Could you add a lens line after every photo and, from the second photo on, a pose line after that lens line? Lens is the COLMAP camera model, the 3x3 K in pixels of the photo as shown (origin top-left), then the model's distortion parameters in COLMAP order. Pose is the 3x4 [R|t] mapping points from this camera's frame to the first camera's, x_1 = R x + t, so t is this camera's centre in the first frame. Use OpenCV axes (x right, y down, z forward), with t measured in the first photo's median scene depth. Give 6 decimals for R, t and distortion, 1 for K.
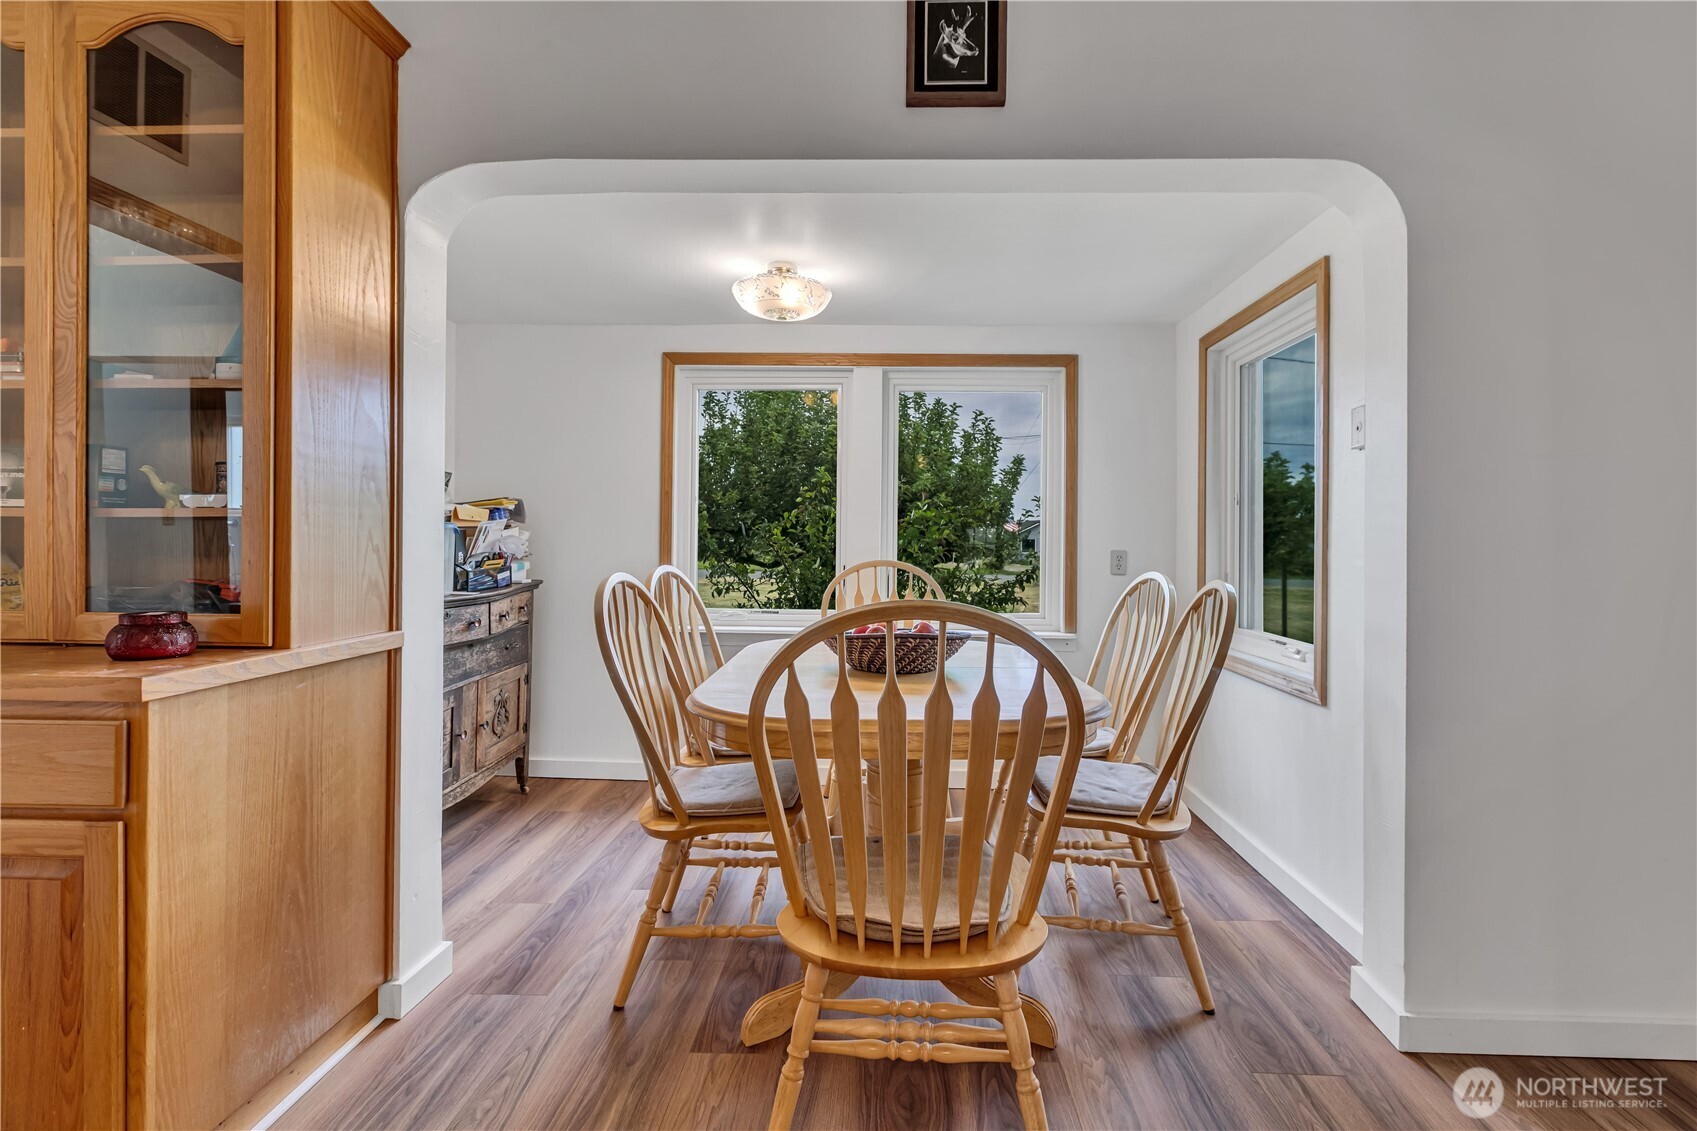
lens RADIAL K [[776.0, 0, 869.3], [0, 776.0, 540.6], [0, 0, 1]] dist [0.001511, -0.000211]
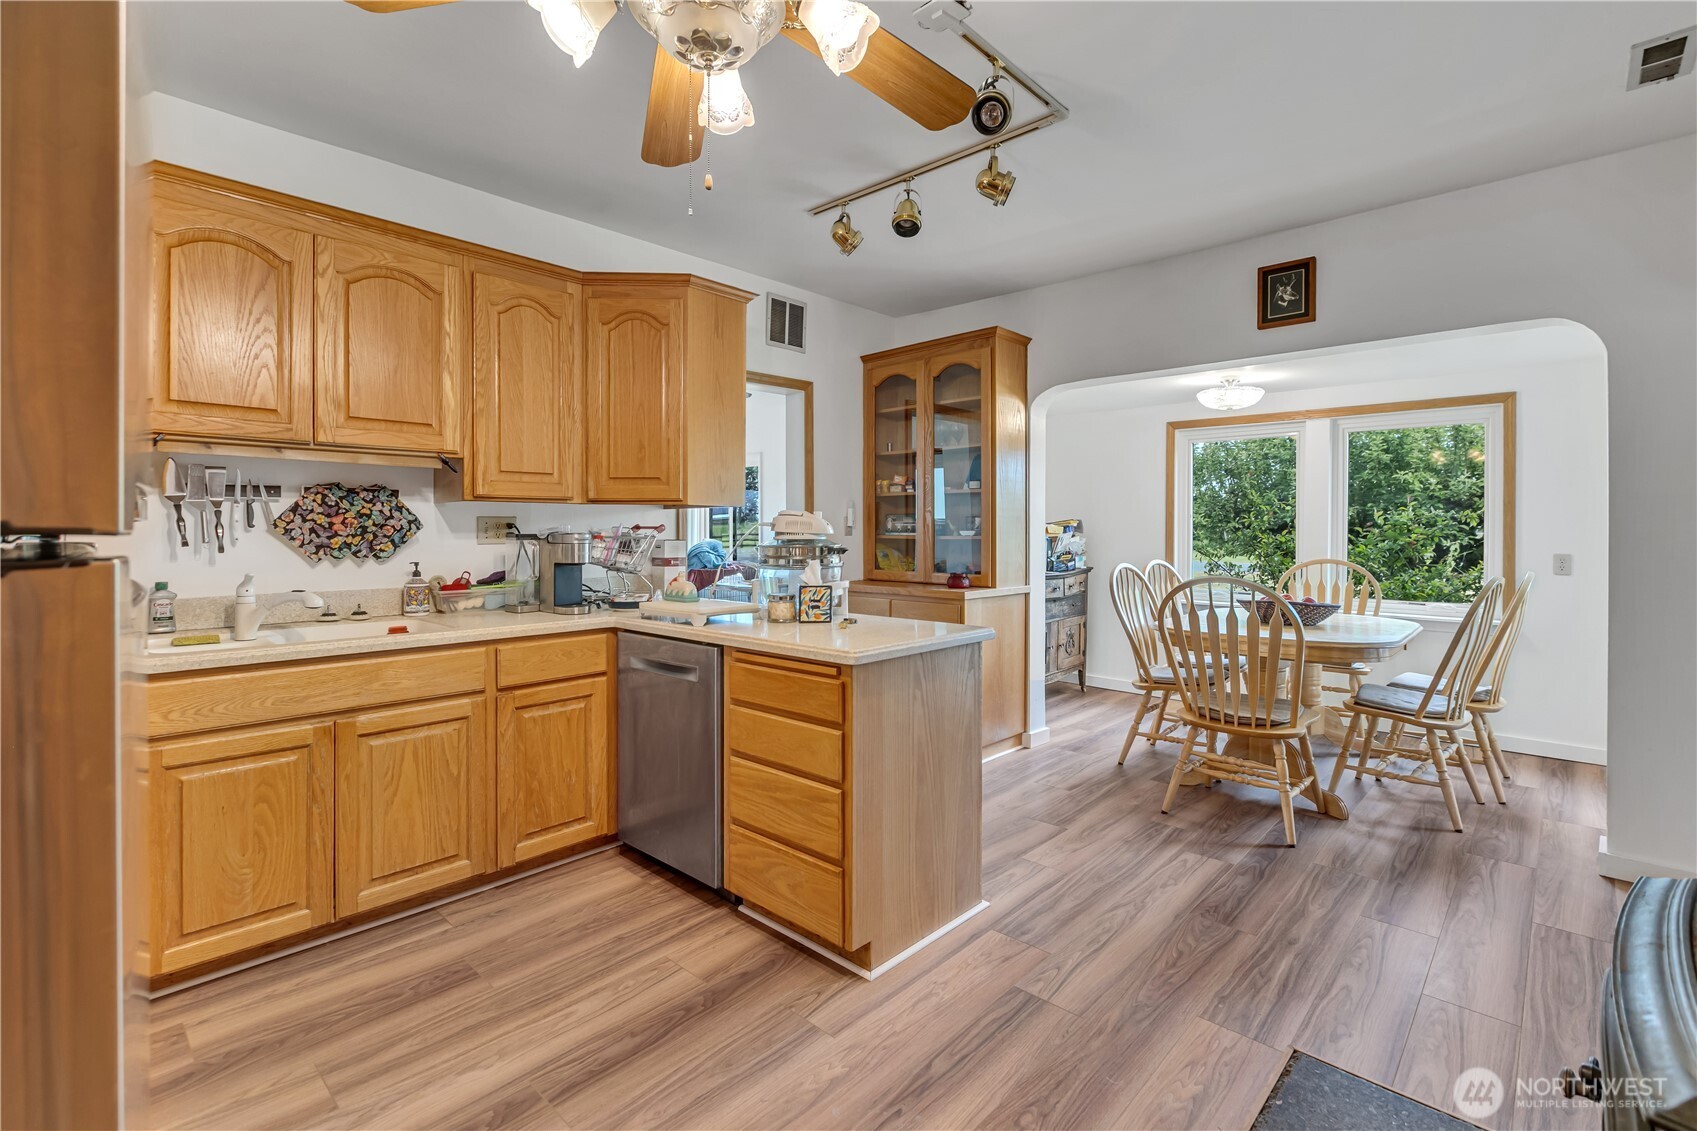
lens RADIAL K [[776.0, 0, 858.2], [0, 776.0, 529.2], [0, 0, 1]] dist [0.001511, -0.000211]
pose [[0.756681, -0.007271, -0.653744, 0.473965], [0.004073, 0.999971, -0.006406, -0.036640], [0.653772, 0.002185, 0.756689, -0.977287]]
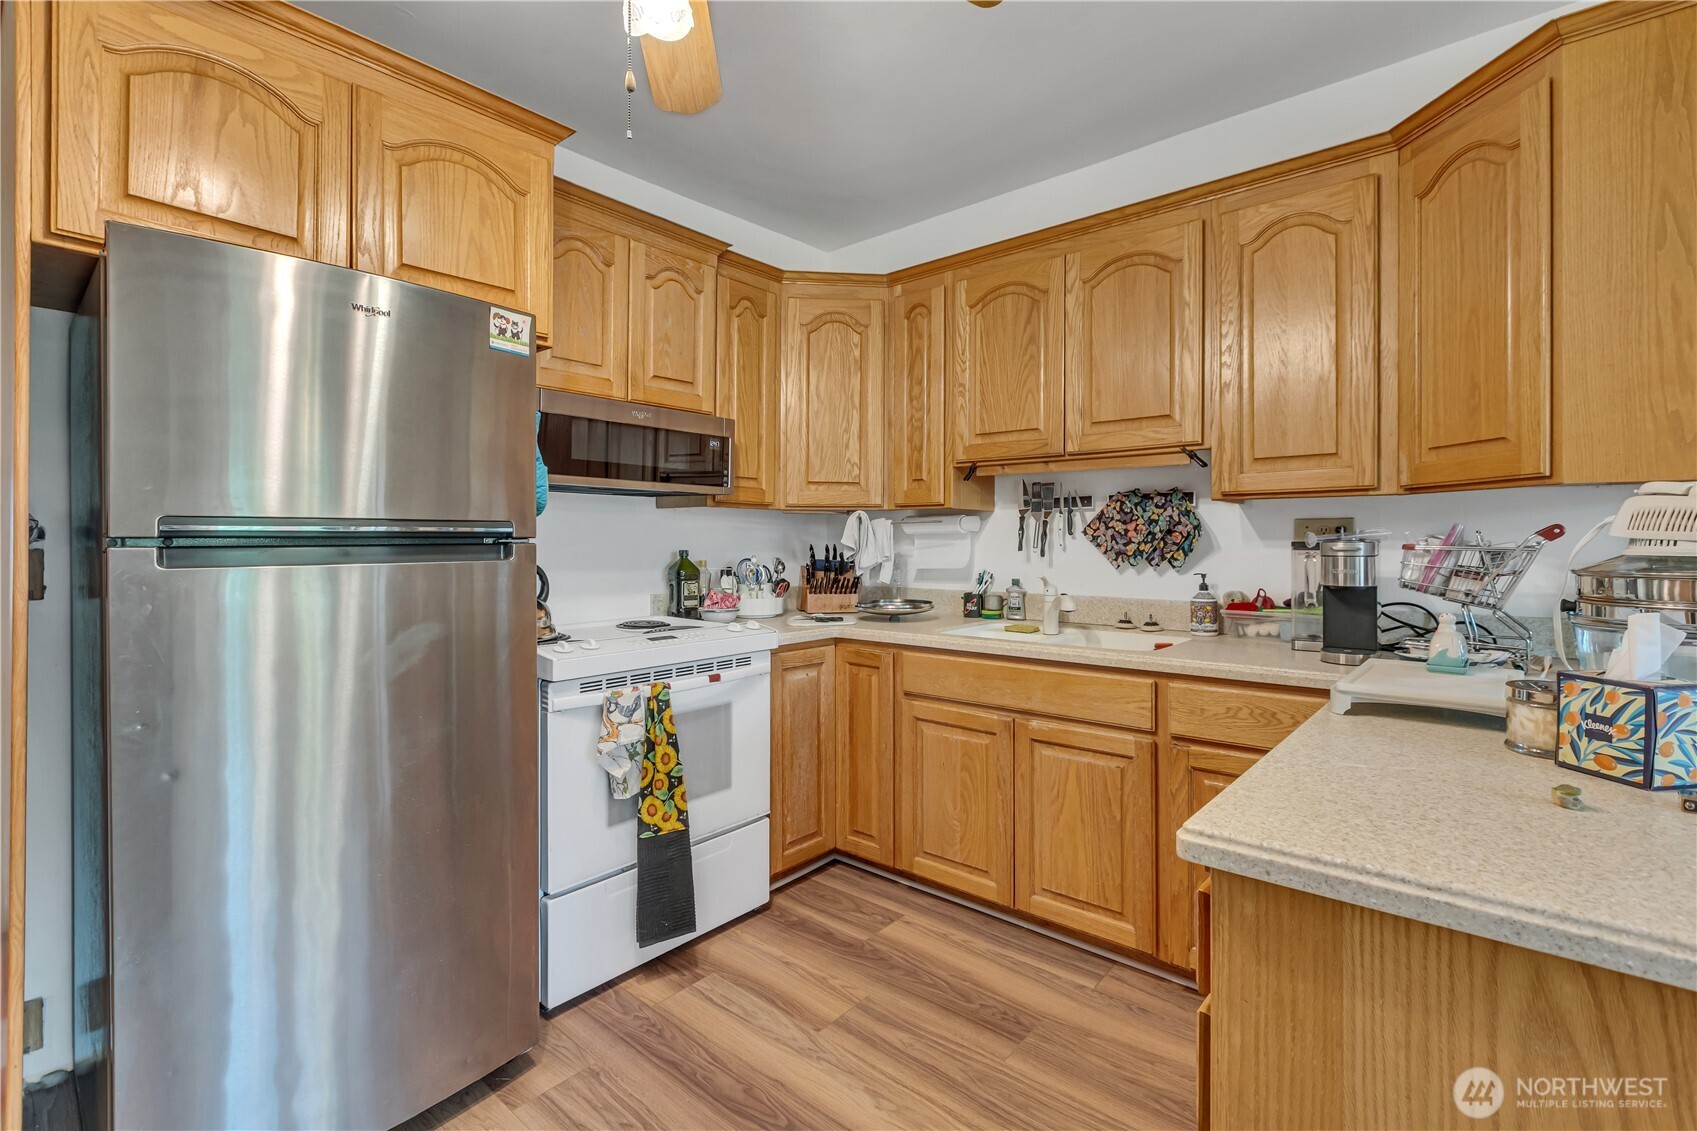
lens RADIAL K [[776.0, 0, 858.2], [0, 776.0, 539.0], [0, 0, 1]] dist [0.001511, -0.000211]
pose [[-0.622436, -0.007430, -0.782635, 0.253856], [-0.004379, 0.999972, -0.006011, -0.034278], [0.782658, -0.000314, -0.622451, -0.133309]]
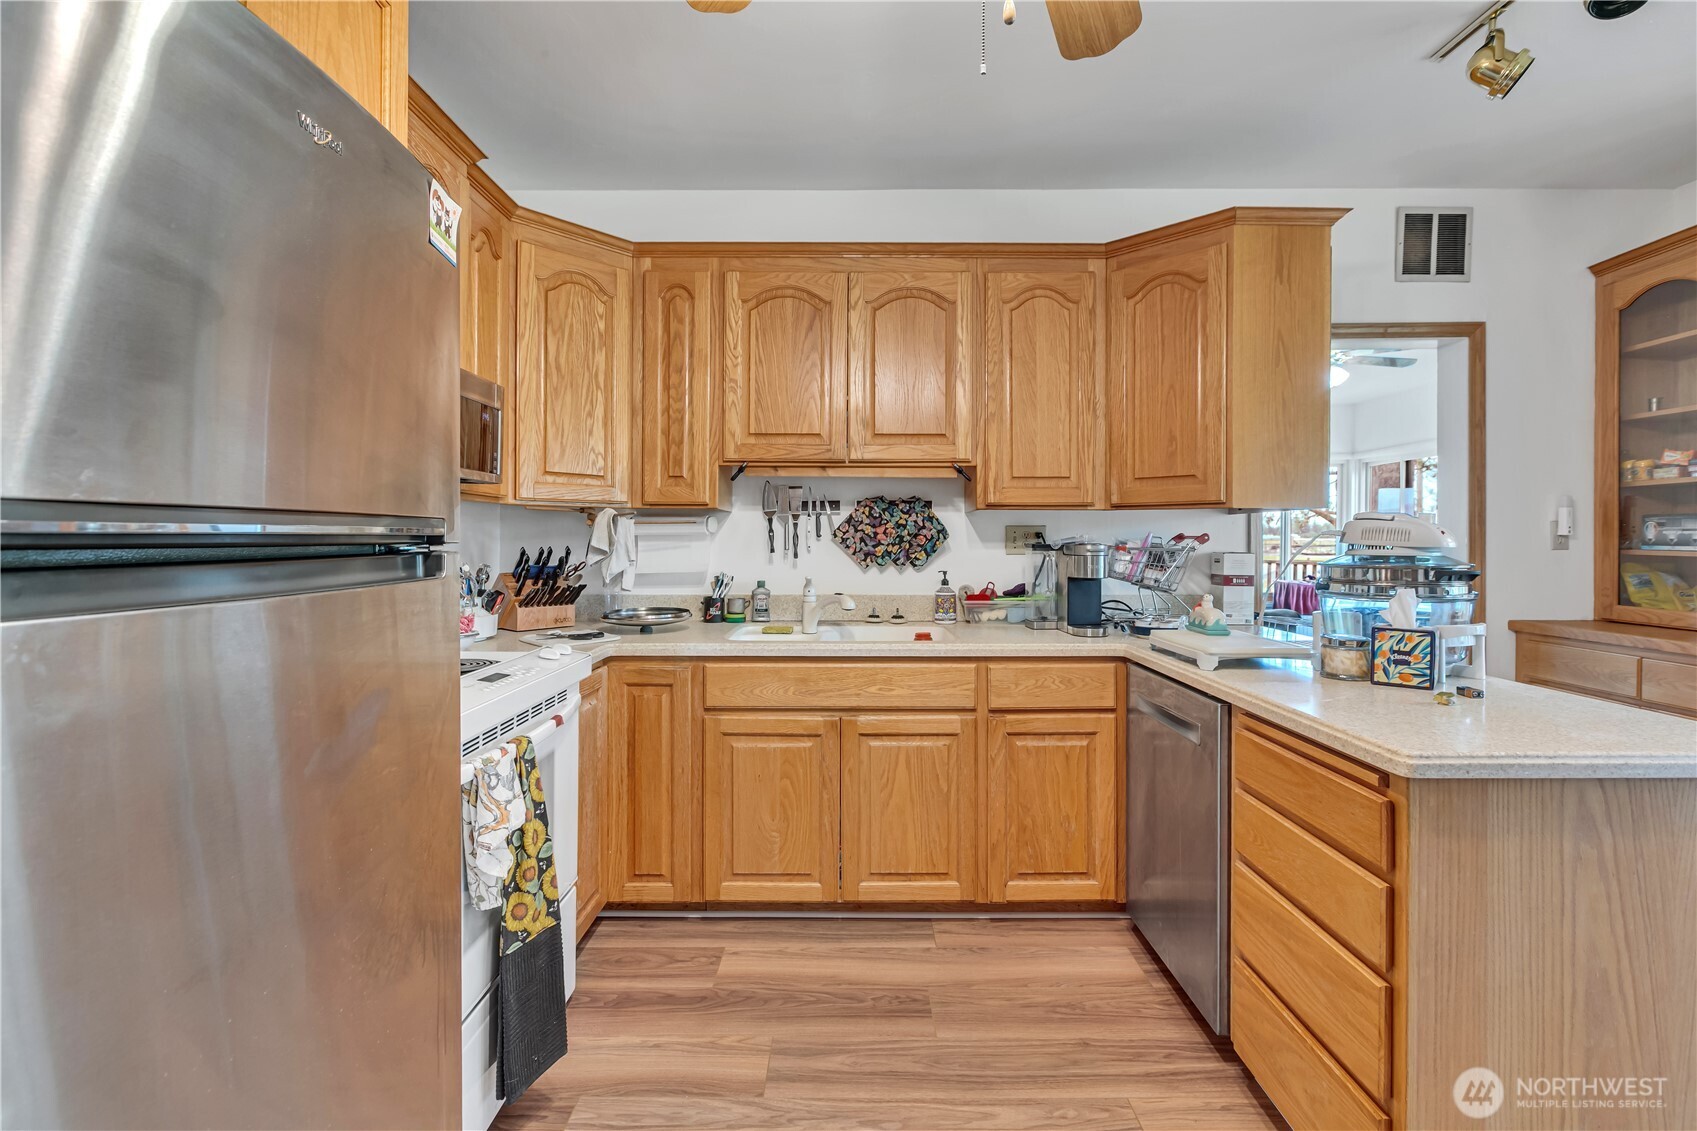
lens RADIAL K [[770.1, 0, 856.6], [0, 770.1, 540.7], [0, 0, 1]] dist [0.001360, -0.001102]
pose [[0.035694, -0.003296, -0.999357, 0.374631], [-0.003374, 0.999988, -0.003419, -0.039933], [0.999357, 0.003493, 0.035682, -0.663244]]
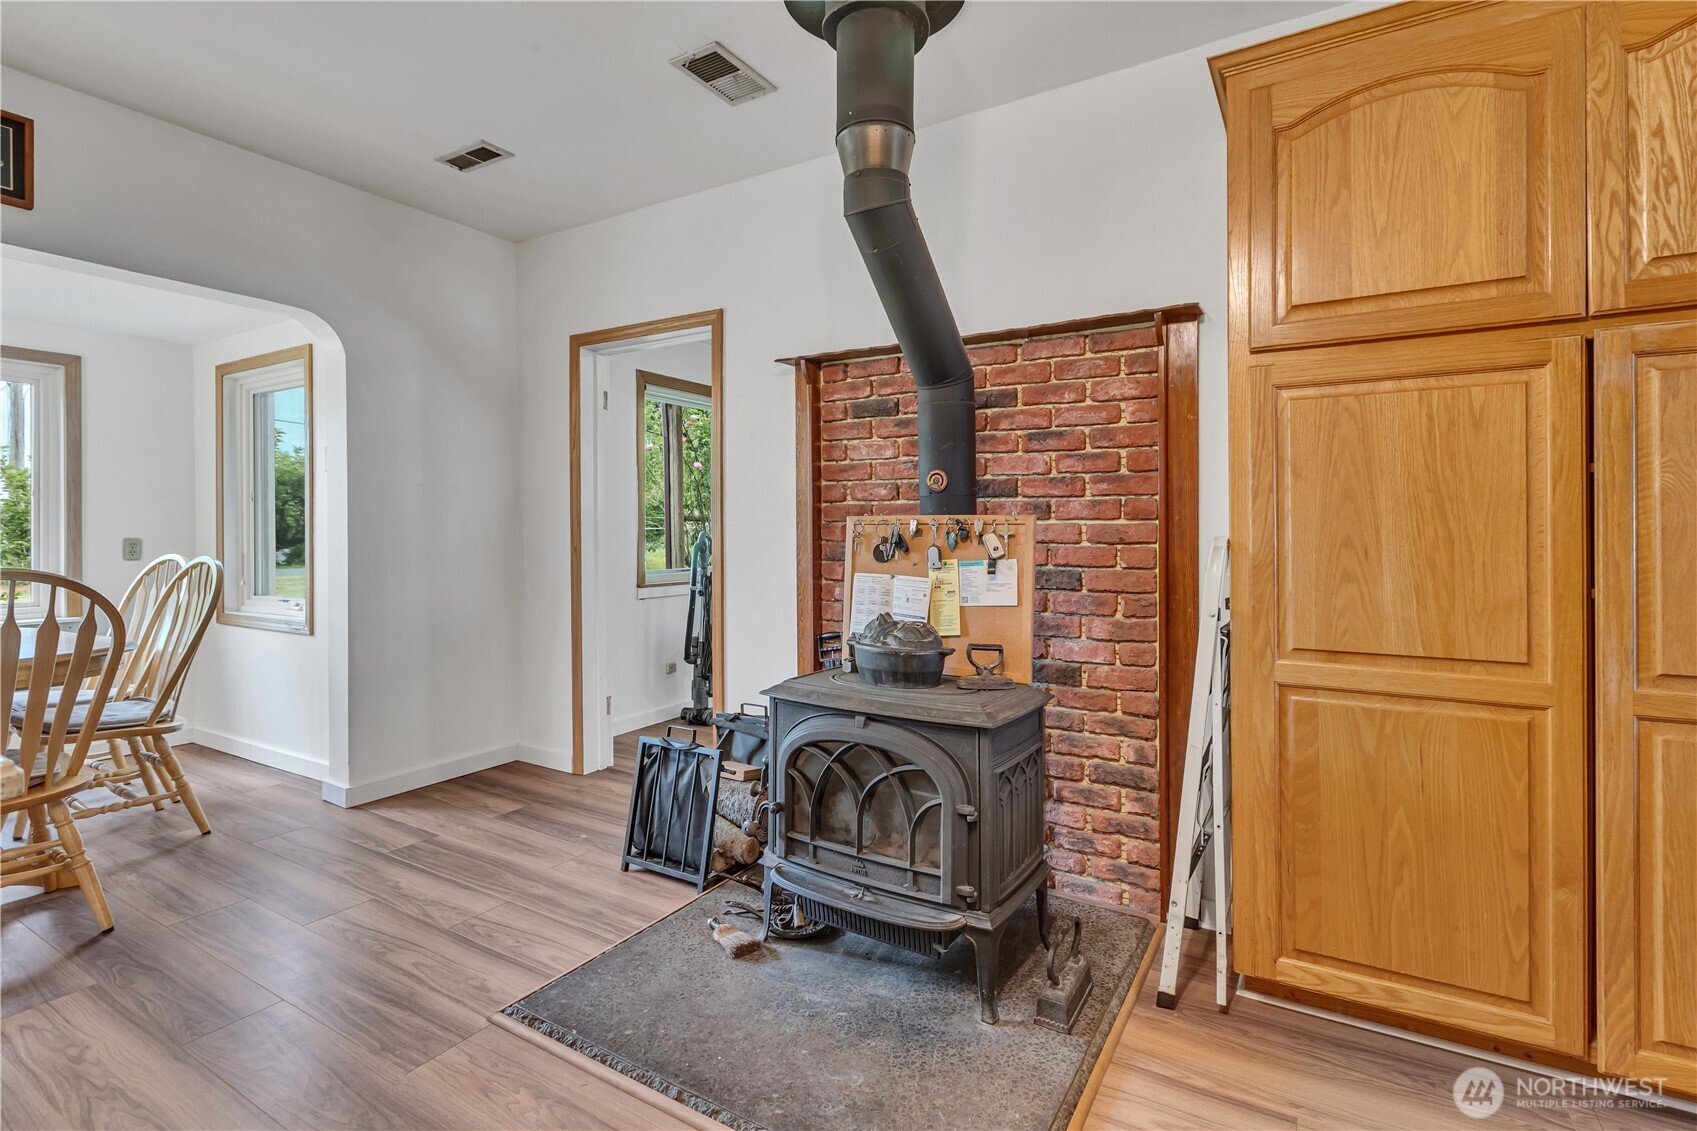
lens RADIAL K [[776.0, 0, 856.2], [0, 776.0, 533.0], [0, 0, 1]] dist [0.001511, -0.000211]
pose [[0.474165, -0.010769, 0.880370, -0.288698], [0.004606, 0.999942, 0.009750, -0.001267], [-0.880424, -0.000568, 0.474187, -0.765227]]
